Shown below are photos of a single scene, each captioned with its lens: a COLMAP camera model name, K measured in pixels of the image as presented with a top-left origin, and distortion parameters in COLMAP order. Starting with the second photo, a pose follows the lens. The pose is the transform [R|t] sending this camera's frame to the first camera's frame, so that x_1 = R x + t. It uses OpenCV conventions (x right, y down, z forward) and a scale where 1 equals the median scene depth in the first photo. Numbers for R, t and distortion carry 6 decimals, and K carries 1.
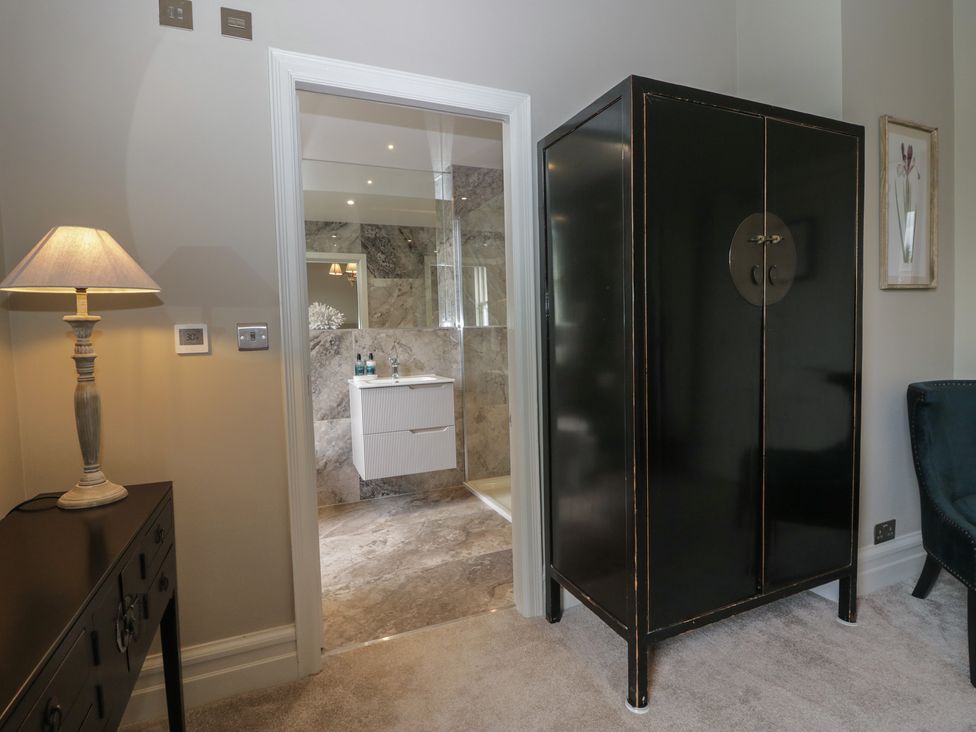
lens RADIAL K [[524.2, 0, 490.1], [0, 524.2, 359.2], [0, 0, 1]] dist [-0.006604, -0.010465]
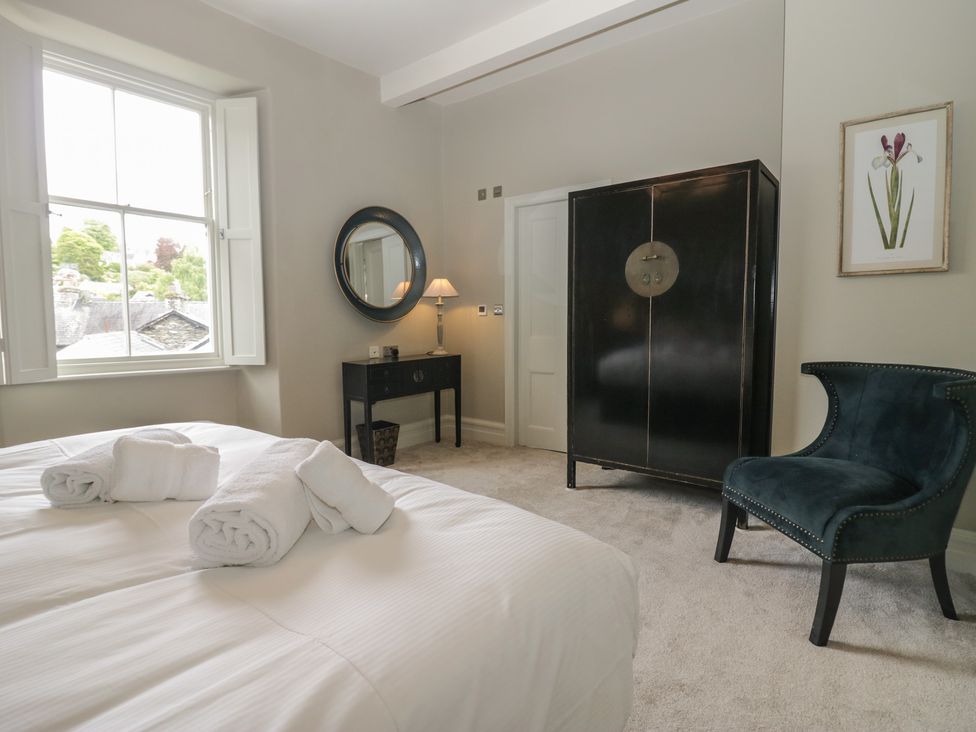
lens RADIAL K [[524.2, 0, 484.7], [0, 524.2, 365.7], [0, 0, 1]] dist [-0.006604, -0.010465]
pose [[0.451873, 0.109126, -0.885383, 1.969387], [-0.058332, 0.993980, 0.092741, -0.004131], [0.890173, 0.009739, 0.455518, -0.276386]]
